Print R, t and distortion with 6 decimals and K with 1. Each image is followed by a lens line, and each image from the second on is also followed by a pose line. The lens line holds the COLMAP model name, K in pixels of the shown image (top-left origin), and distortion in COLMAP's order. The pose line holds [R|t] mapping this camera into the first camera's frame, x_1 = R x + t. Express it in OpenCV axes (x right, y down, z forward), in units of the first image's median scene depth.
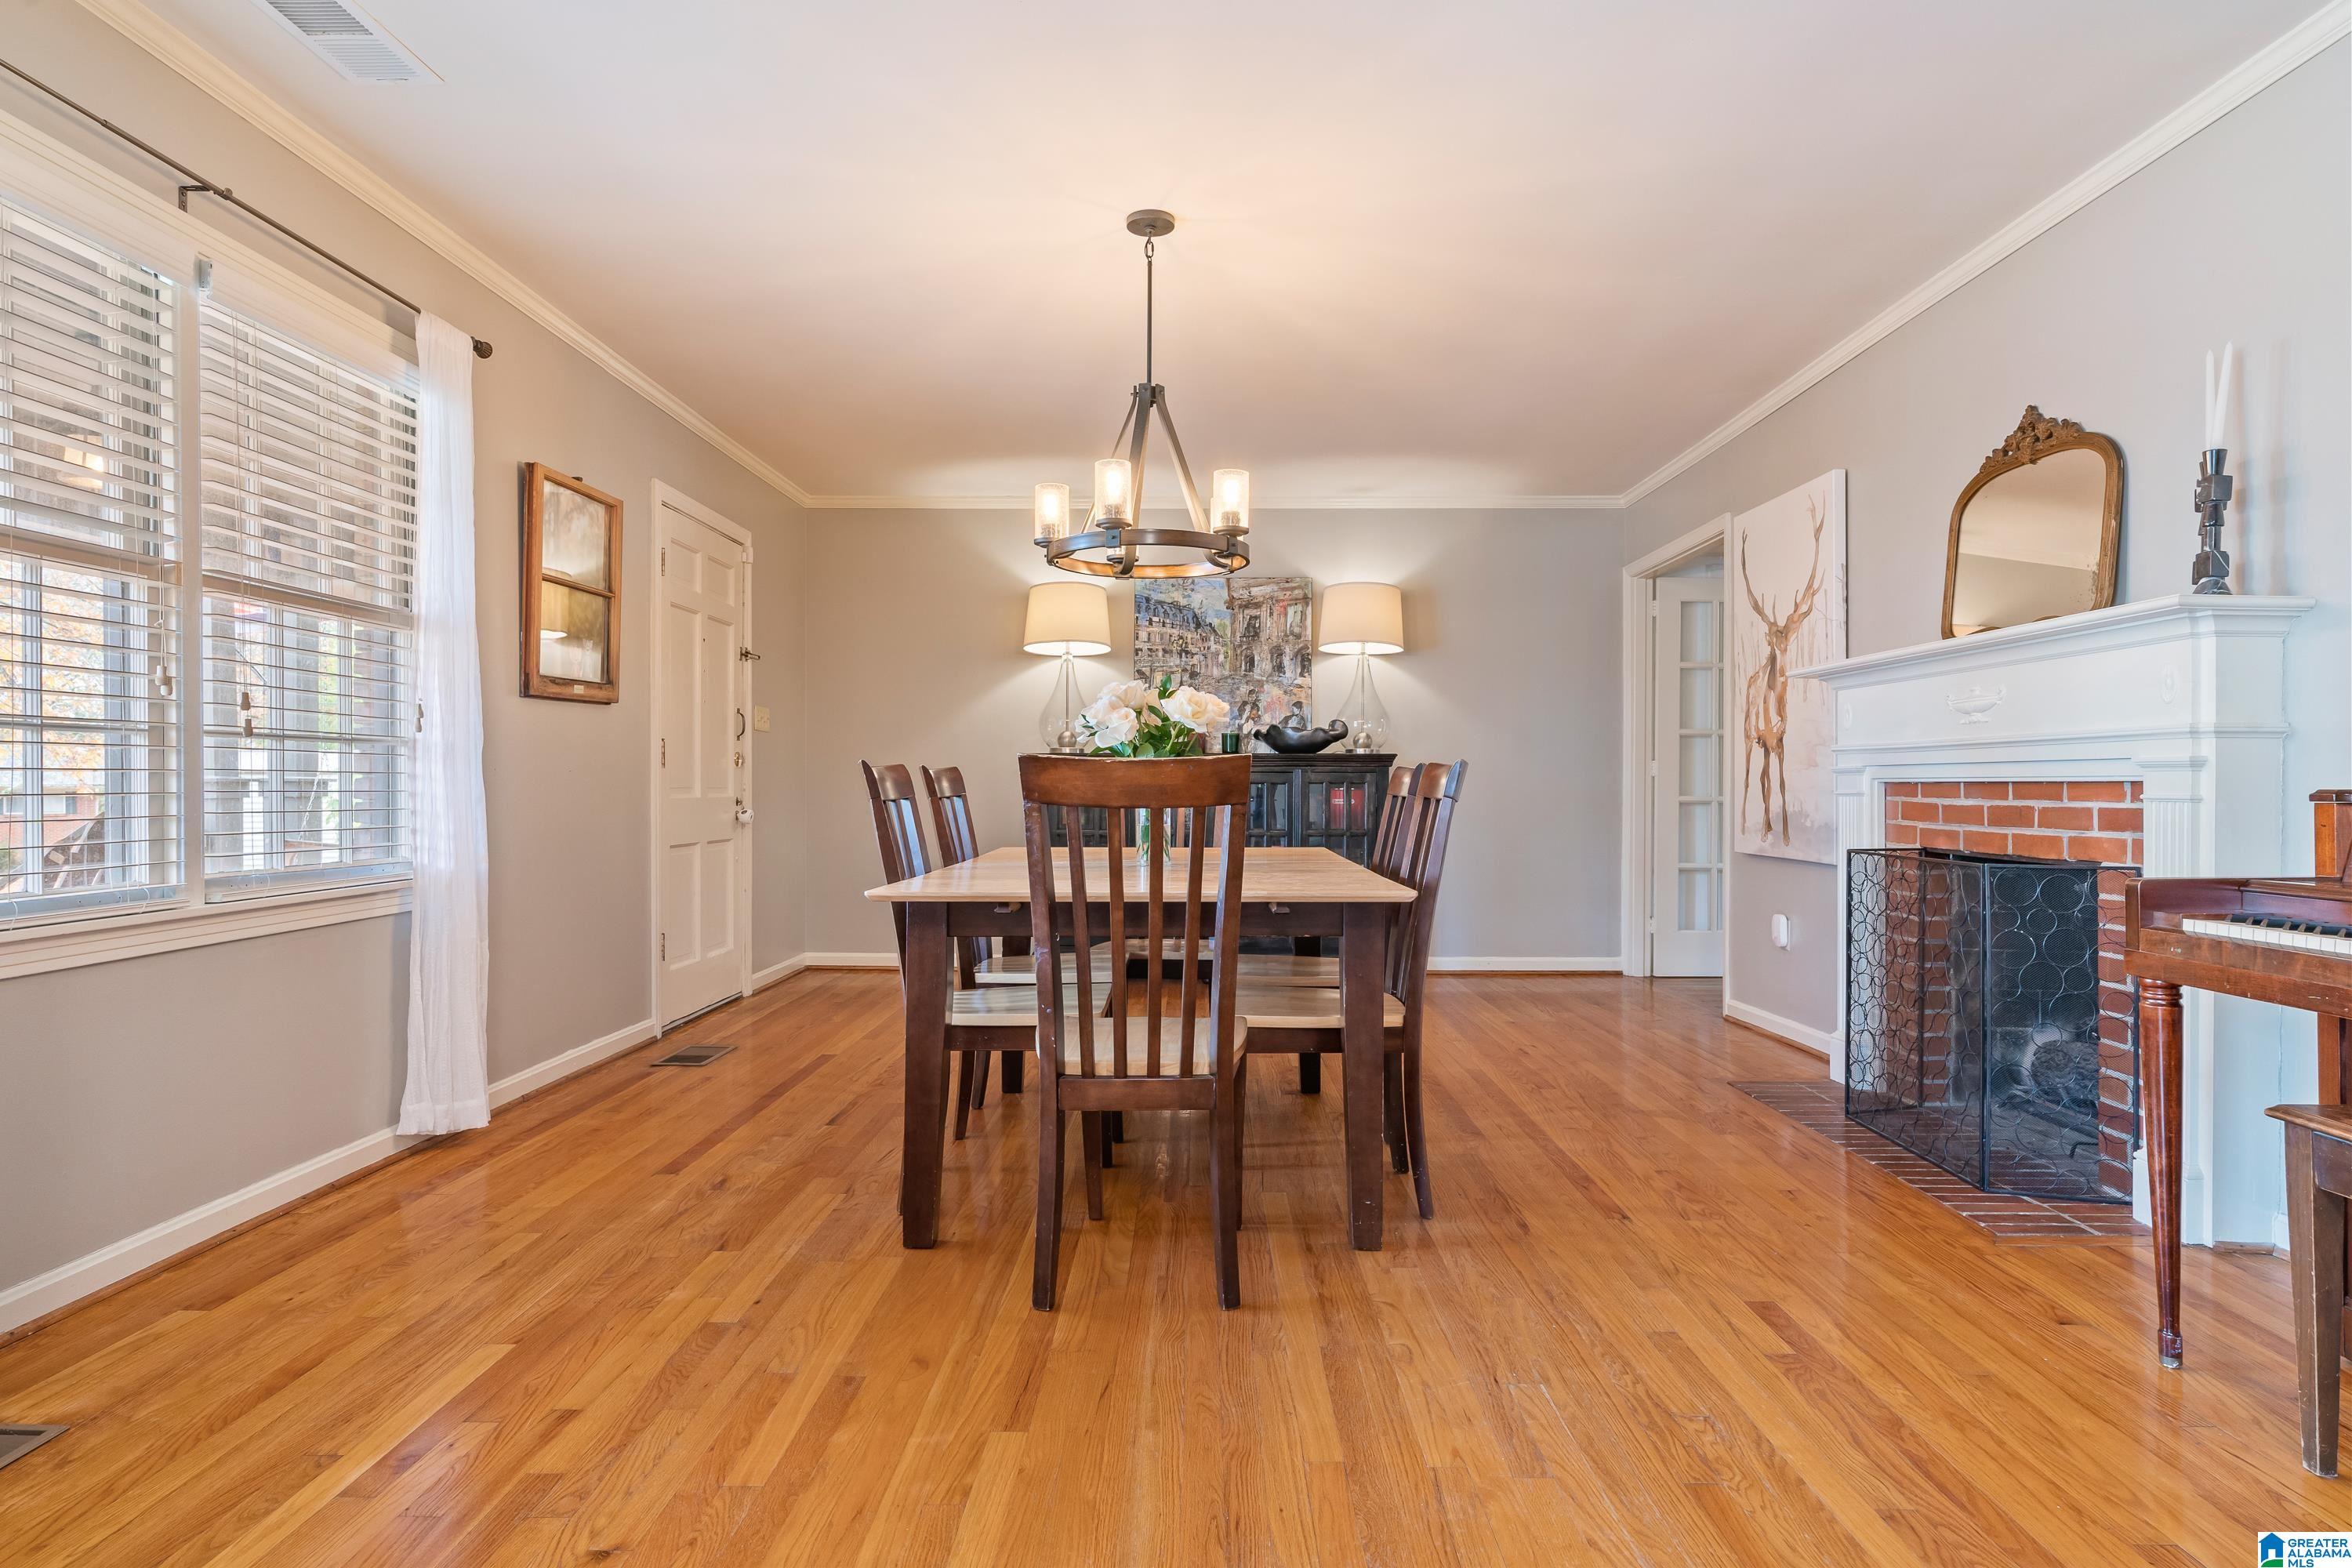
lens RADIAL K [[1327.1, 0, 1178.1], [0, 1327.1, 781.8], [0, 0, 1]] dist [-0.005814, -0.000901]
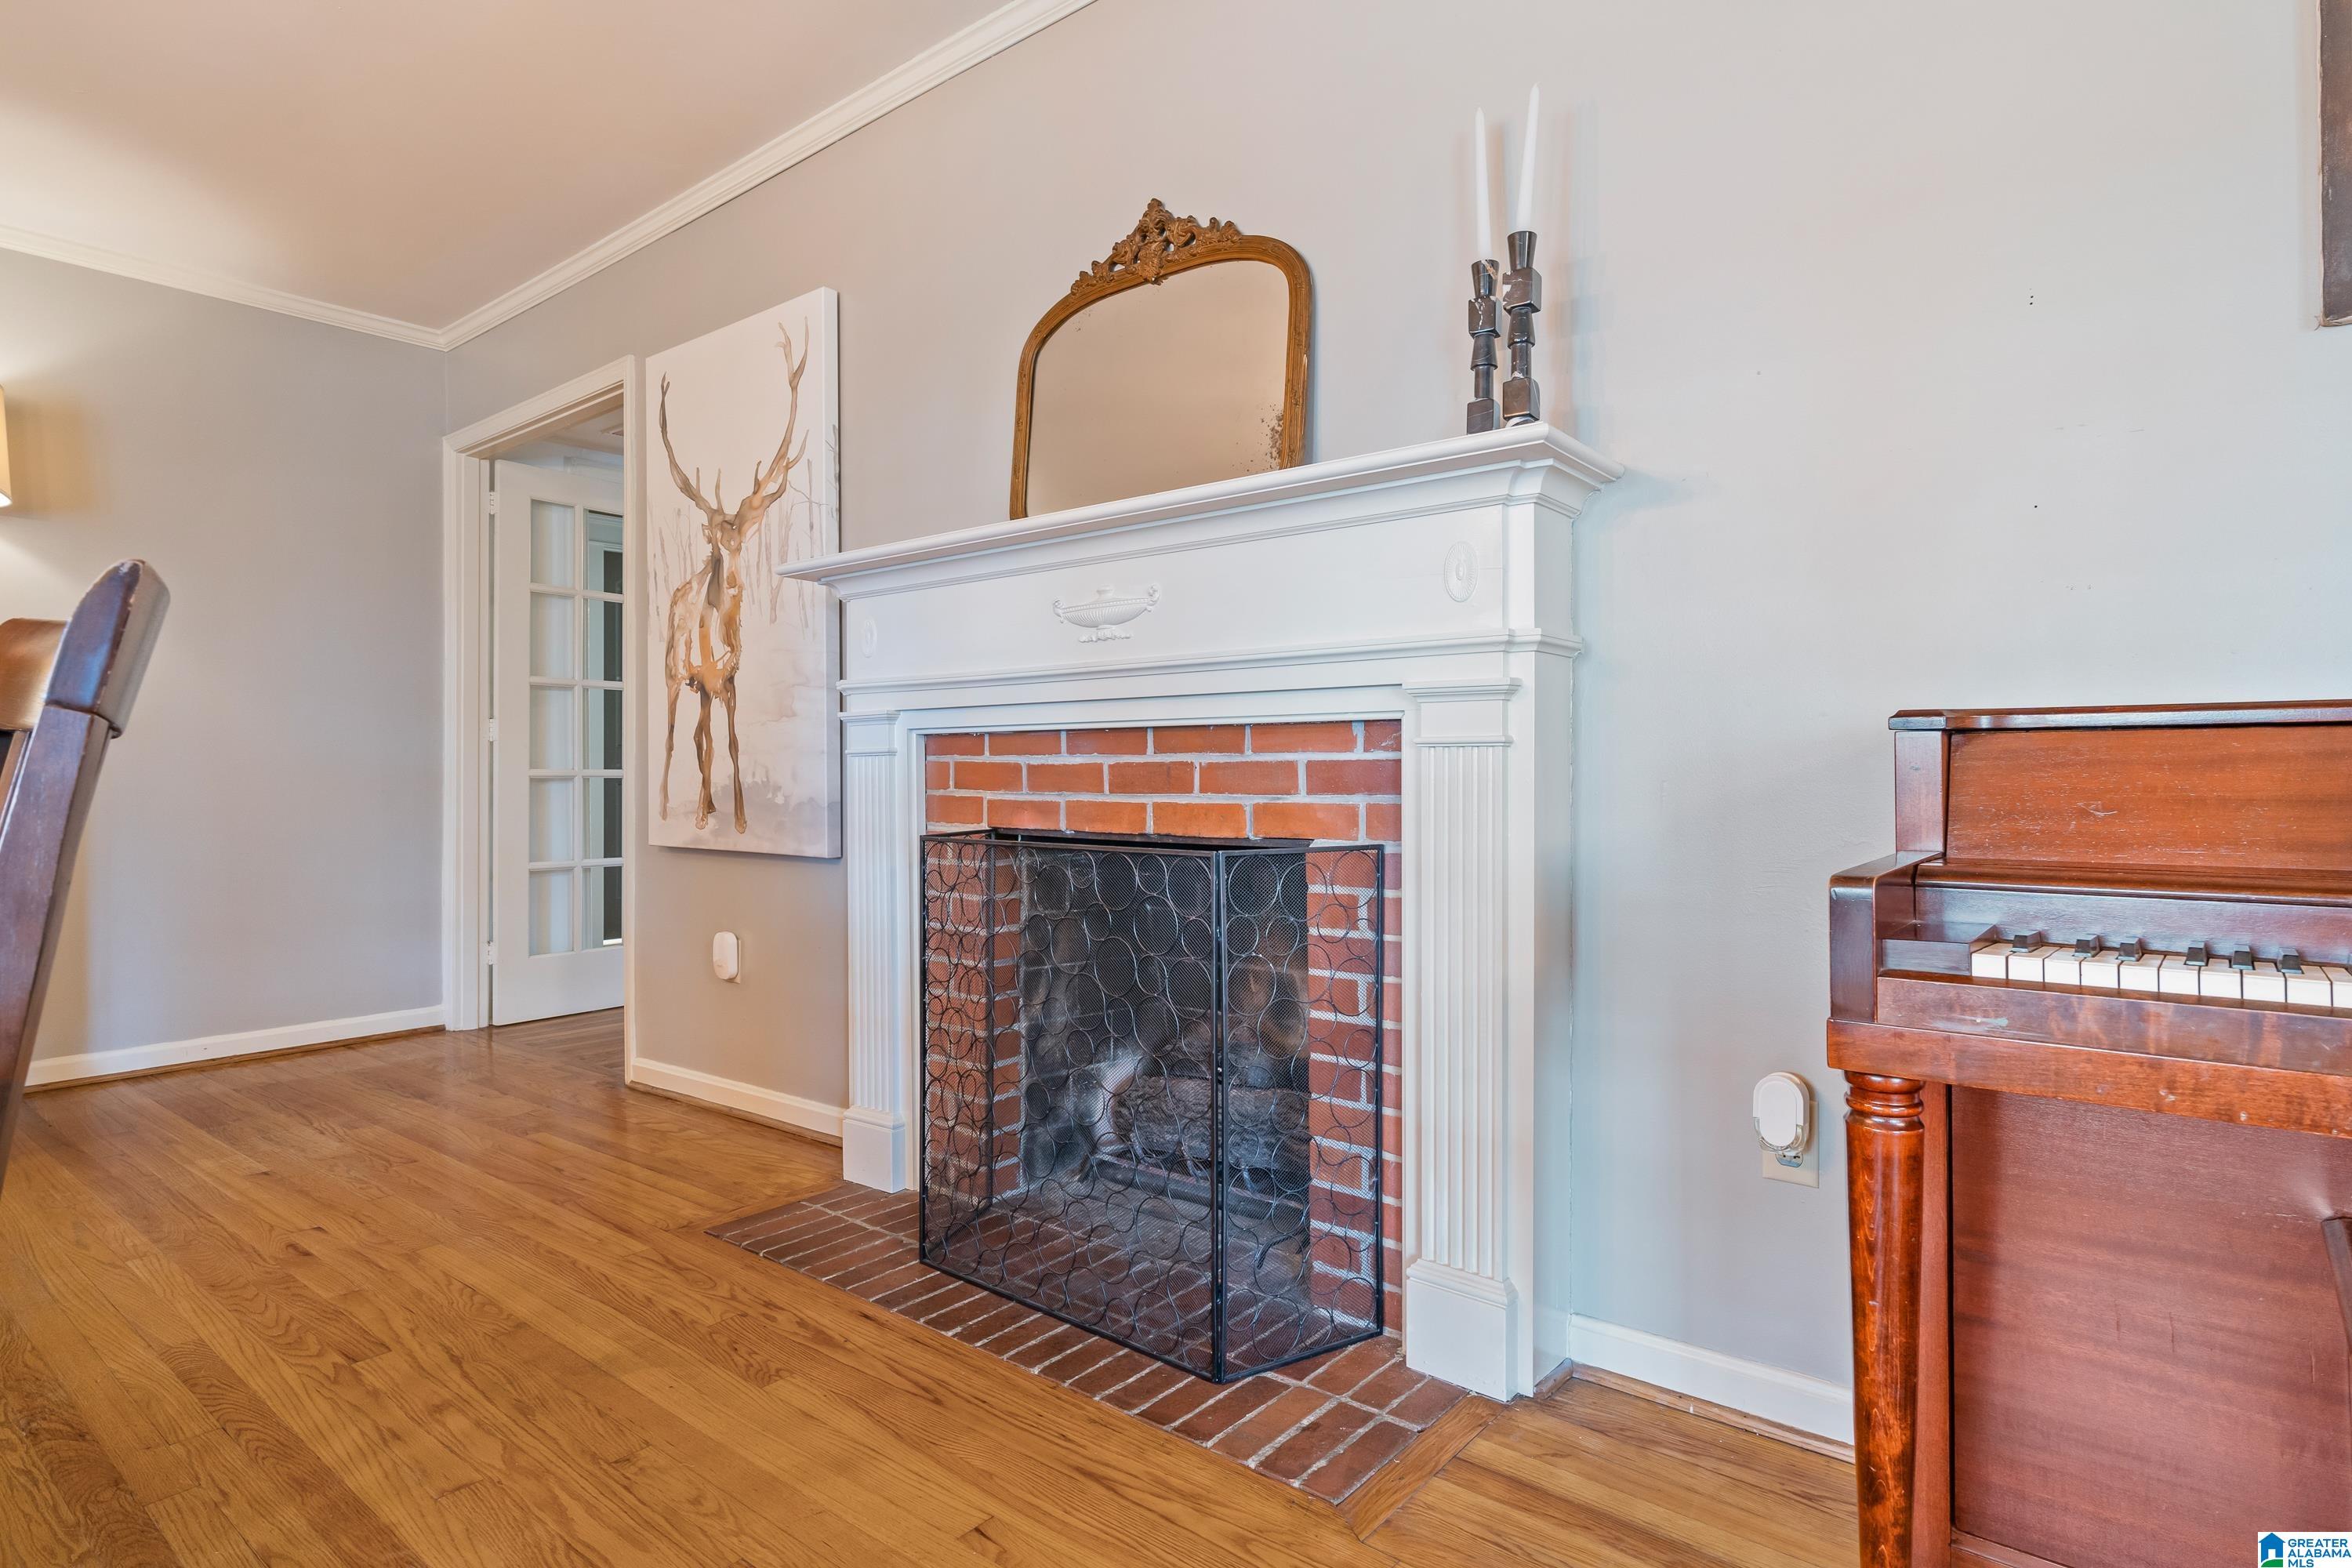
lens RADIAL K [[1255.0, 0, 1171.8], [0, 1255.0, 770.8], [0, 0, 1]] dist [-0.003368, 0.000149]
pose [[0.625943, -0.003277, 0.779862, 0.116362], [0.002355, 0.999995, 0.002312, 0.019171], [-0.779865, 0.000389, 0.625948, 0.535092]]
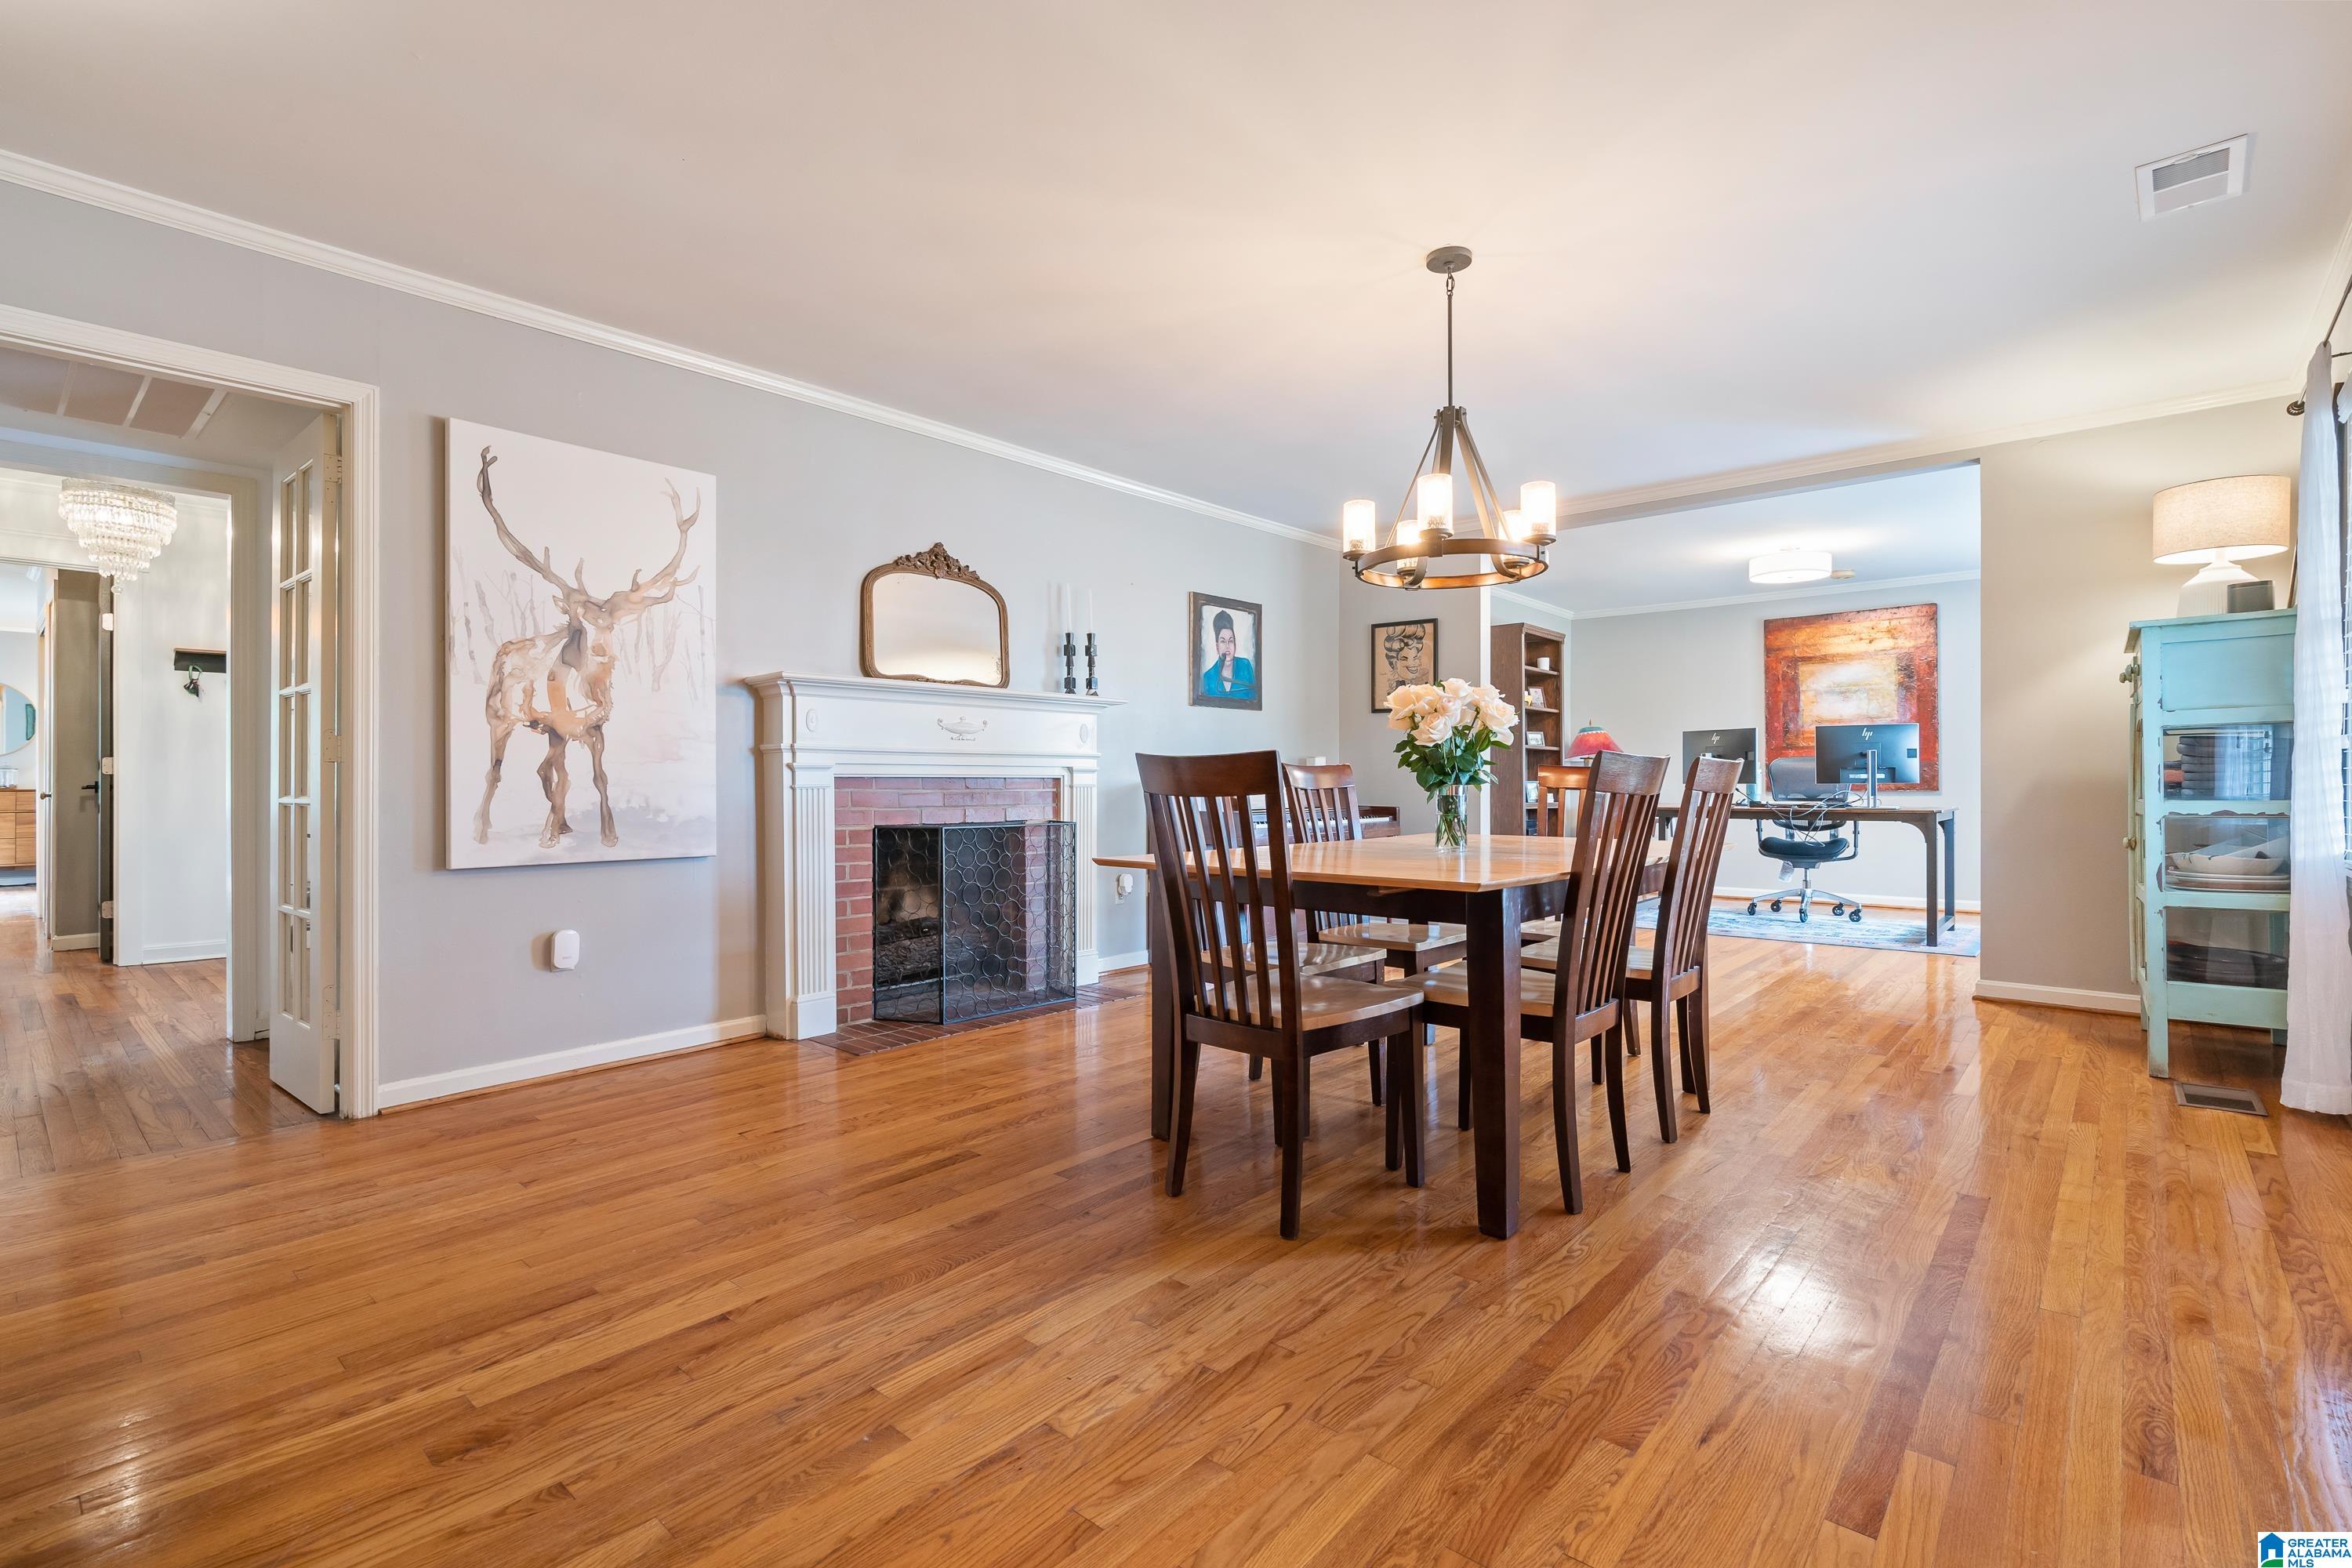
lens RADIAL K [[1050.4, 0, 1188.9], [0, 1050.4, 788.7], [0, 0, 1]] dist [0.004092, 0.000301]
pose [[-0.754400, -0.005417, 0.656393, -0.388755], [-0.003441, 0.999985, 0.004298, 0.006015], [-0.656406, 0.000983, -0.754407, 1.642296]]
